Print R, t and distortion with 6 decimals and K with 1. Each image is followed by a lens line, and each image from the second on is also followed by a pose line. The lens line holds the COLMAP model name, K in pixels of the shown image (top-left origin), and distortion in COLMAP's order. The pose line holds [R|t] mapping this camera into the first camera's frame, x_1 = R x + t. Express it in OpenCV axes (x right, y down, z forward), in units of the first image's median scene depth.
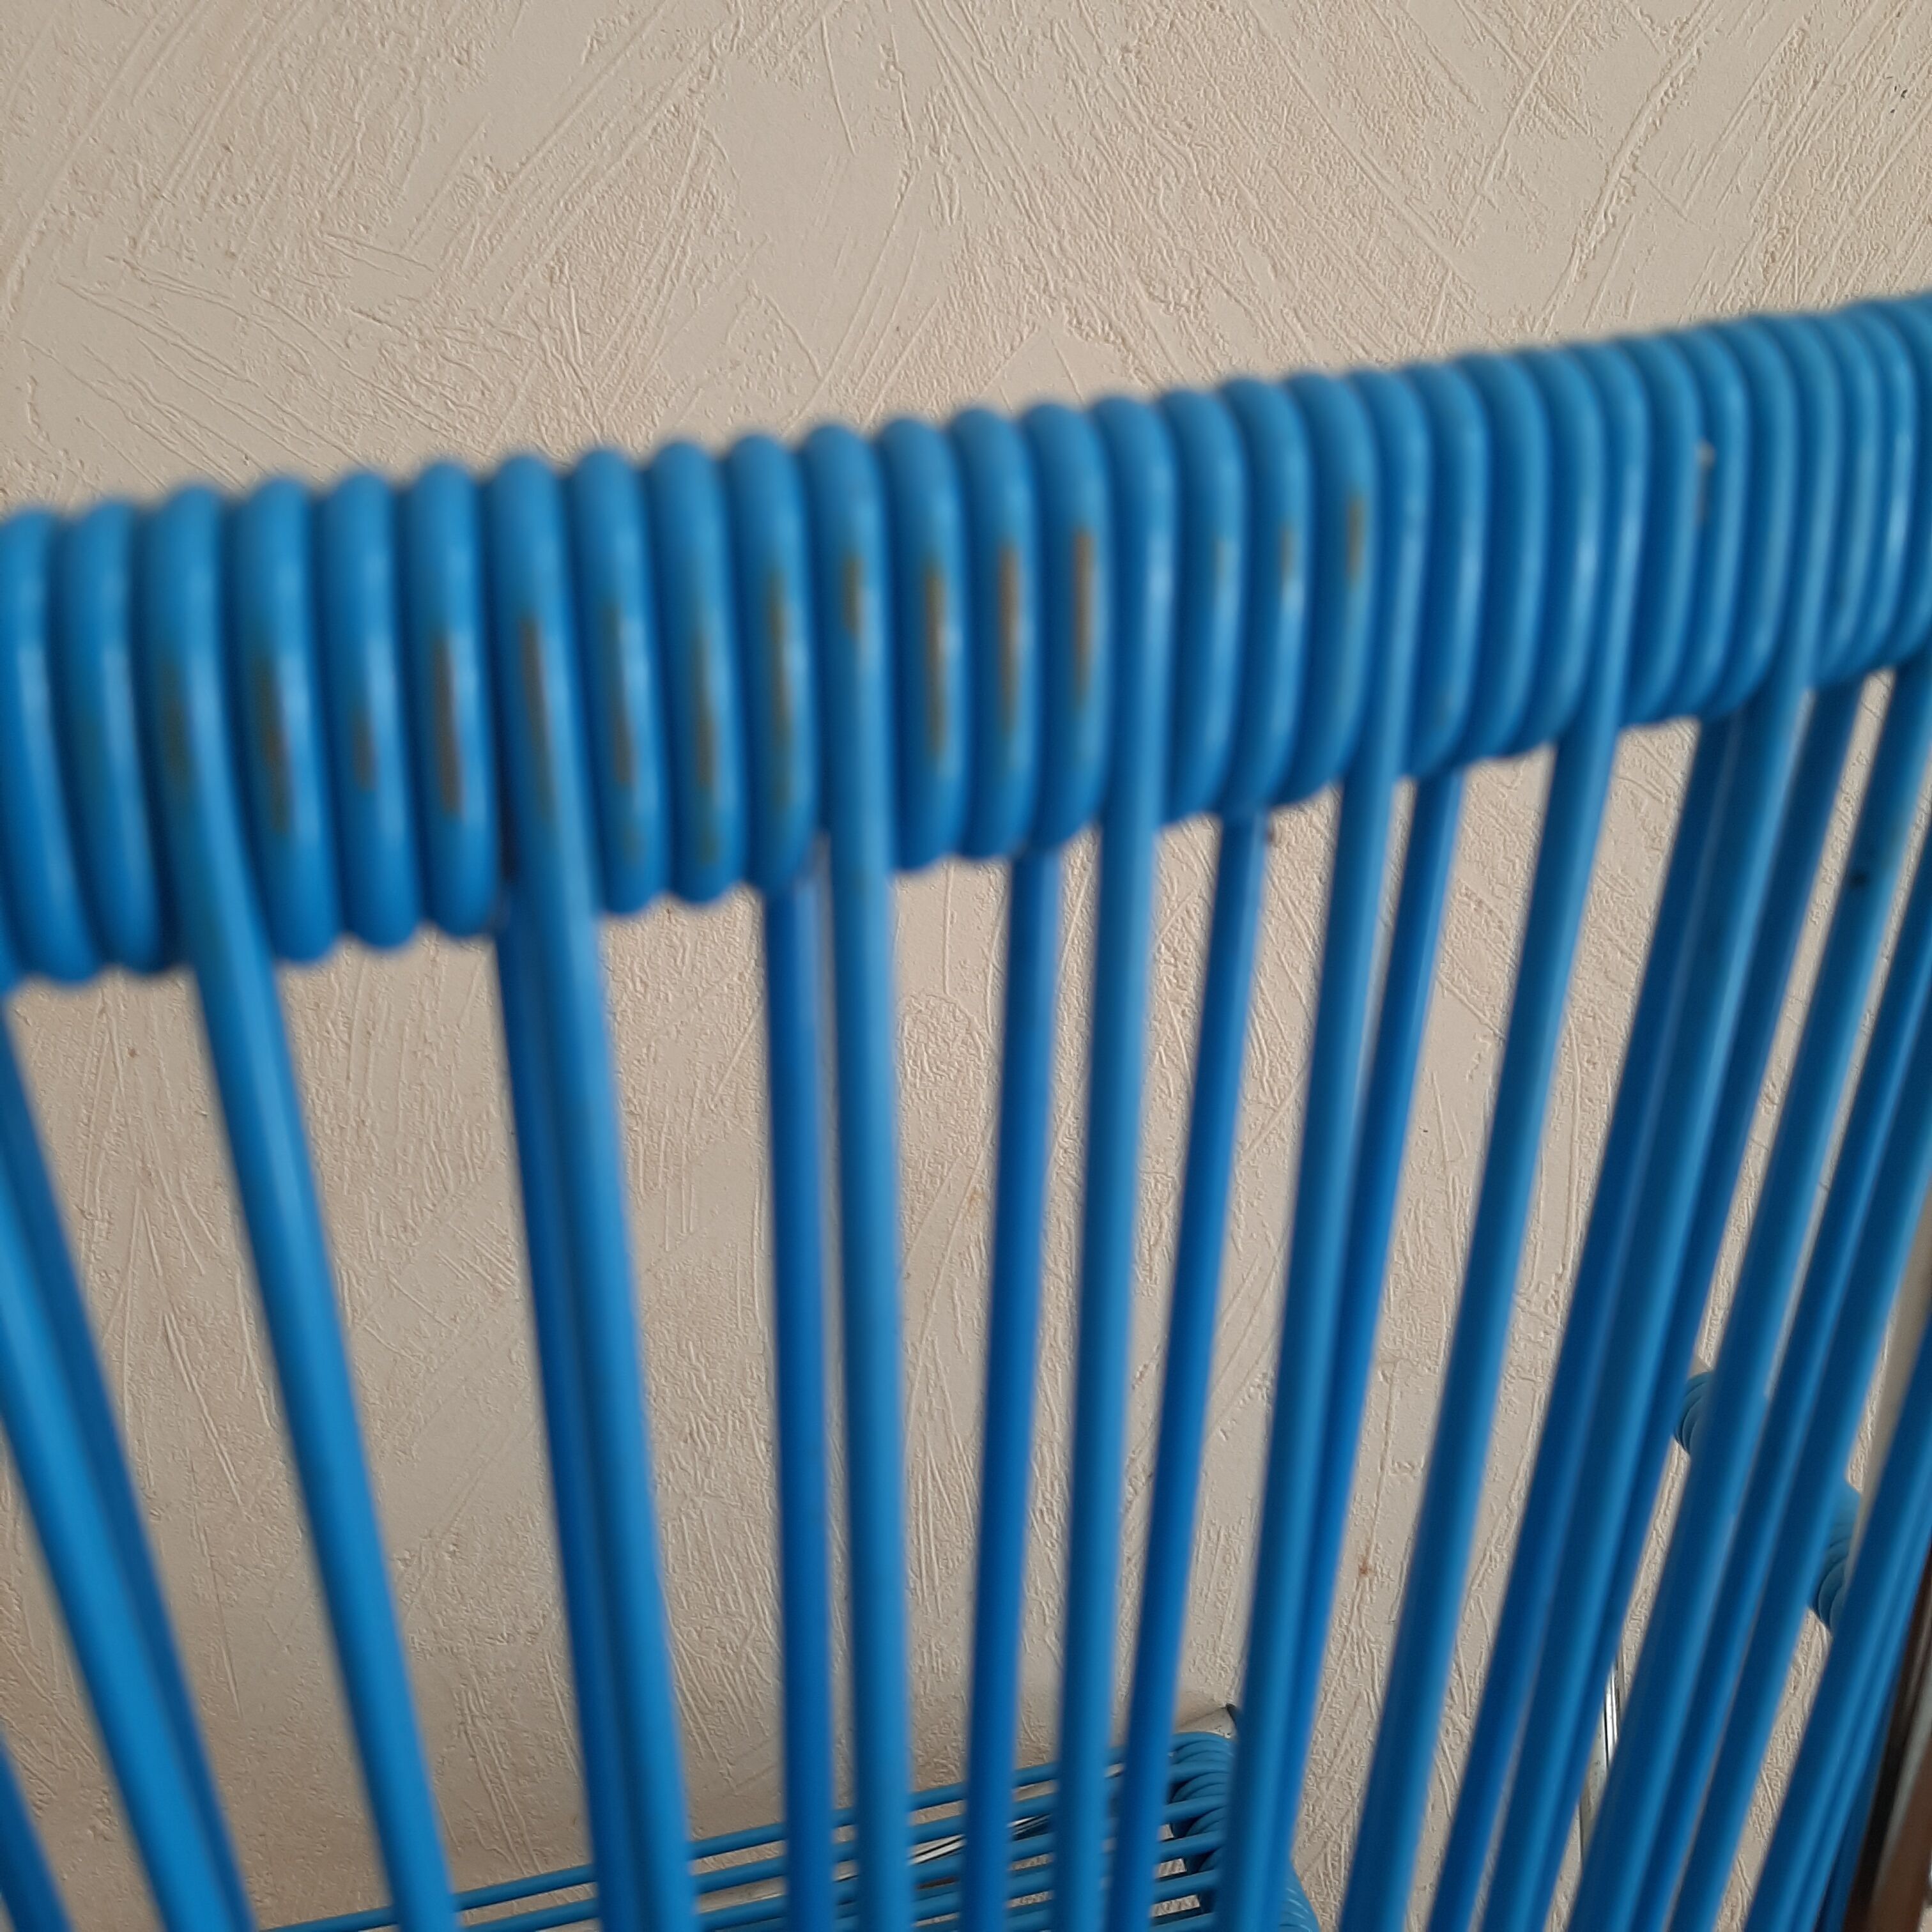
lens RADIAL K [[2035.7, 0, 919.4], [0, 2035.7, 947.7], [0, 0, 1]] dist [-0.029812, 0.000000]
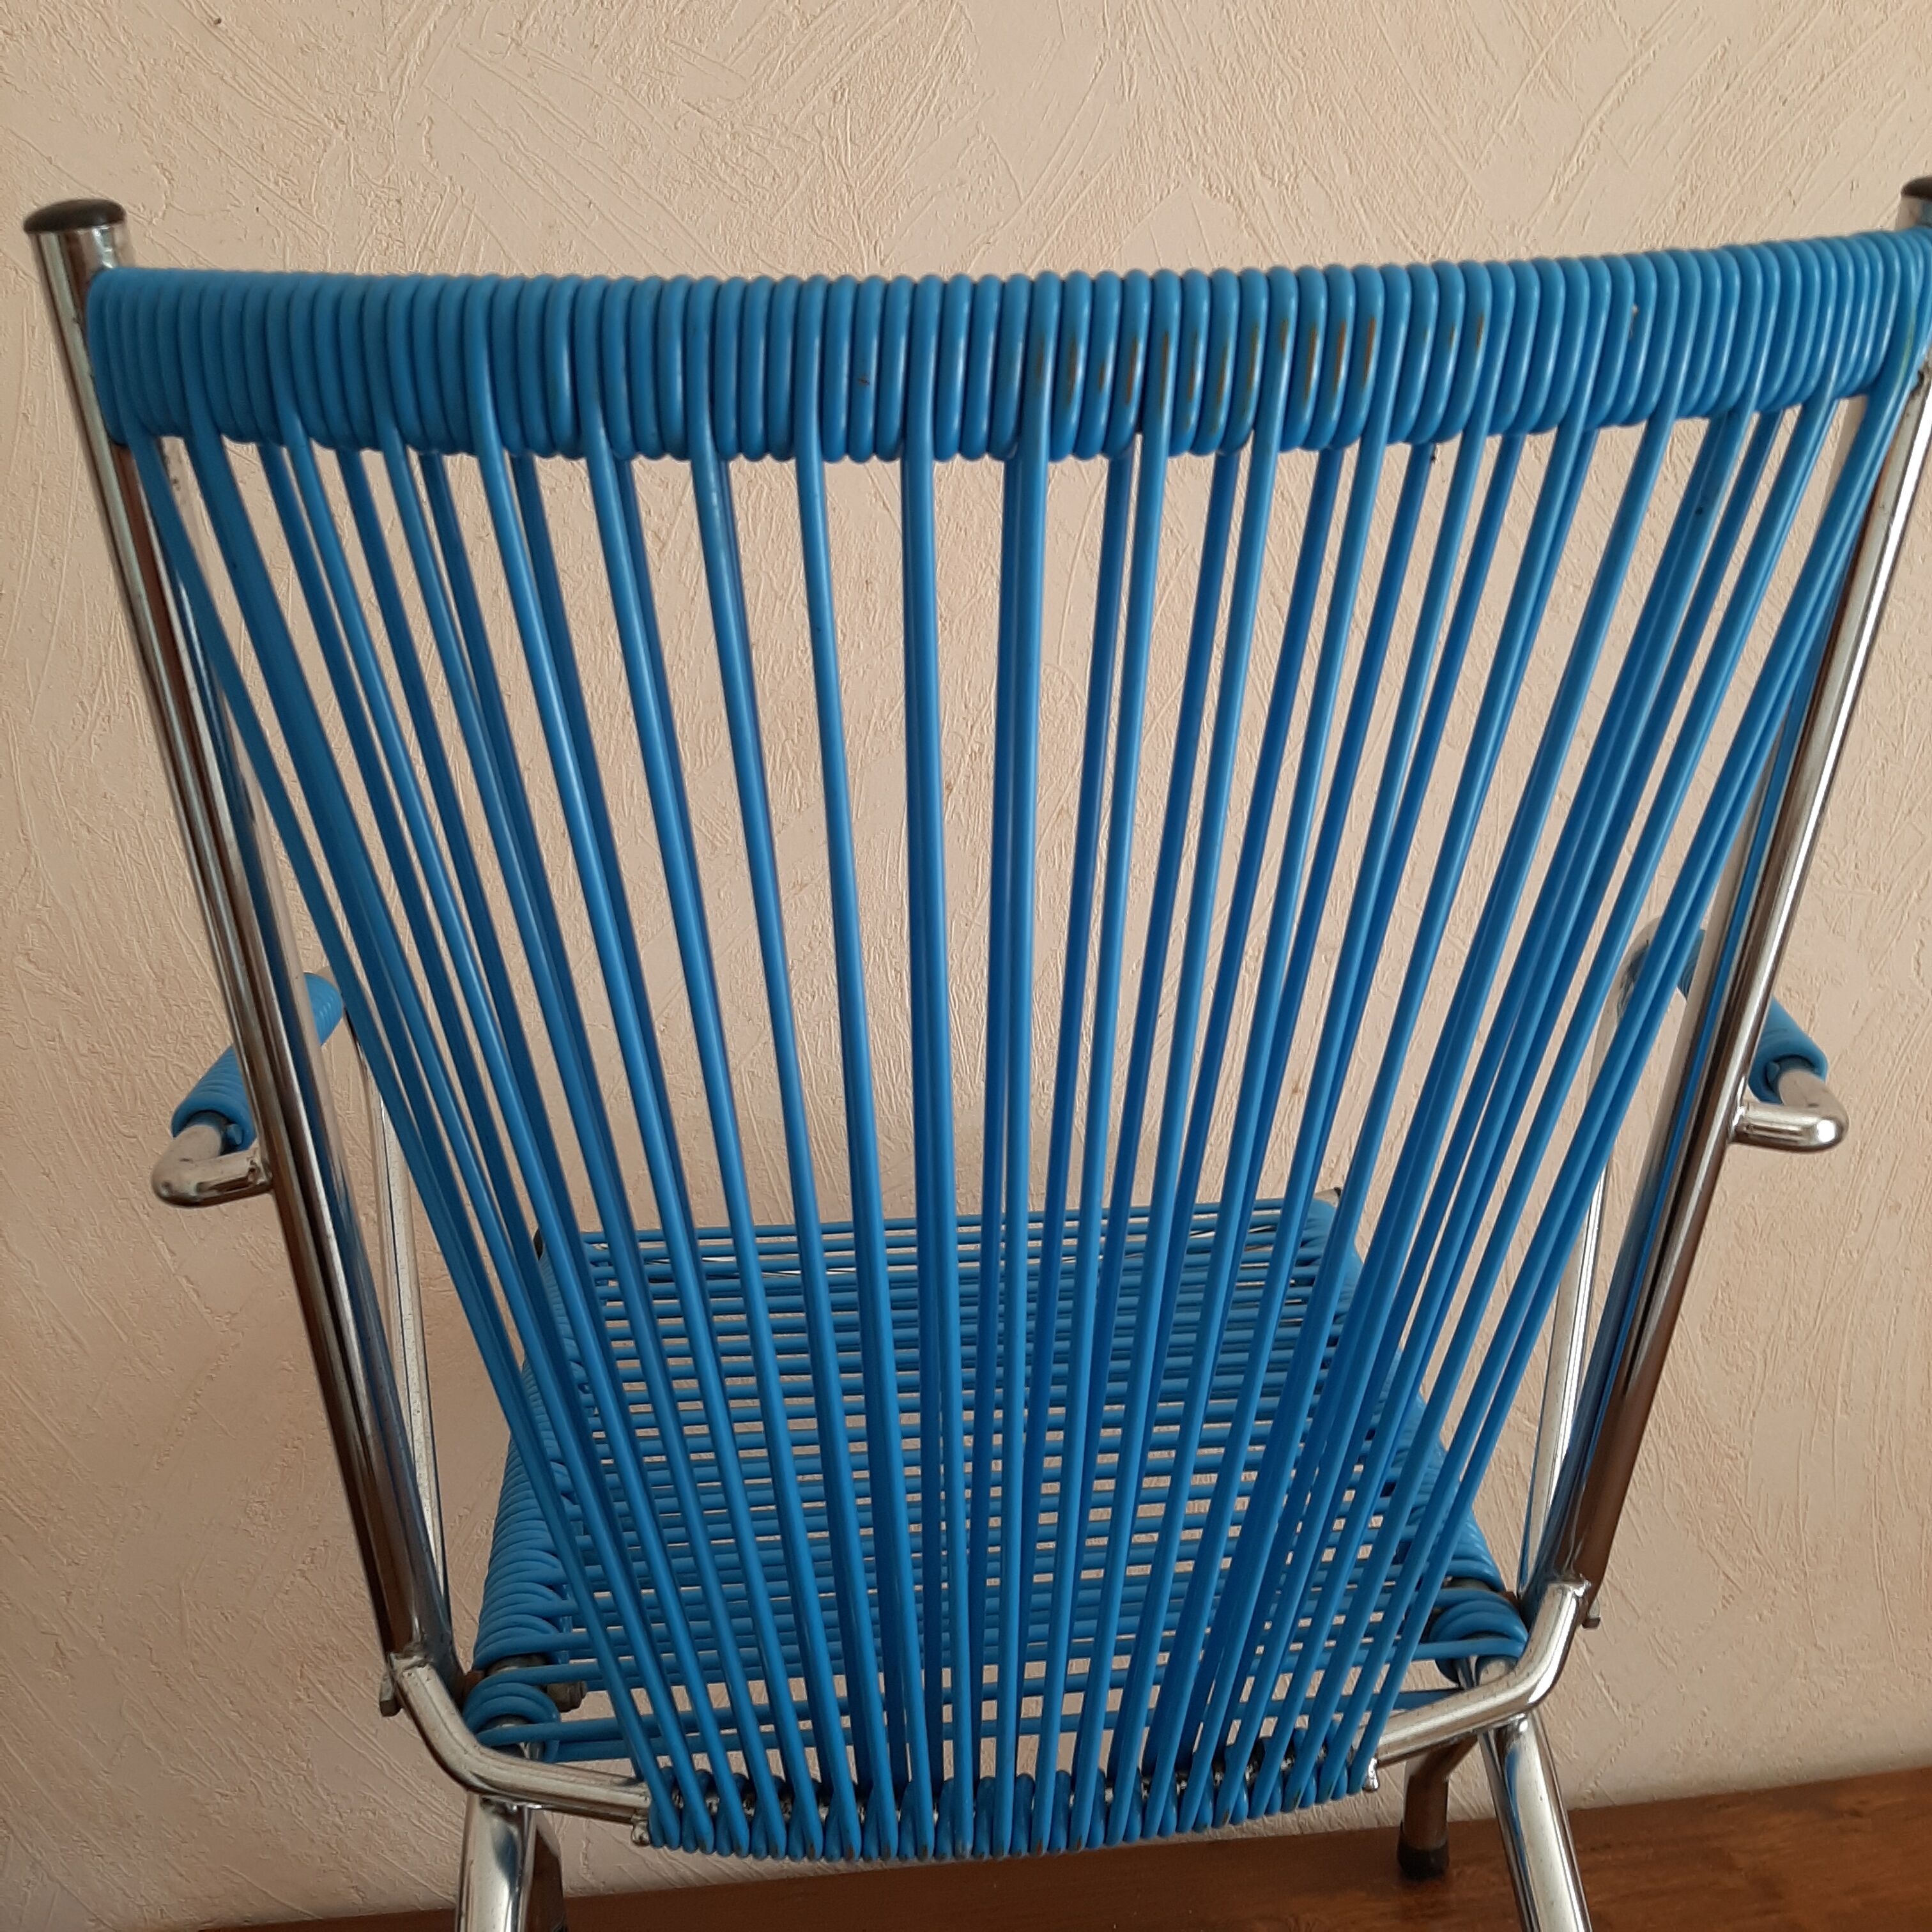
lens RADIAL K [[1993.7, 0, 1002.0], [0, 1993.7, 934.0], [0, 0, 1]] dist [-0.016113, 0.000000]
pose [[0.986680, 0.085332, 0.138495, -0.210509], [-0.096643, 0.992329, 0.077099, 0.113243], [-0.130853, -0.089456, 0.987358, -0.386075]]
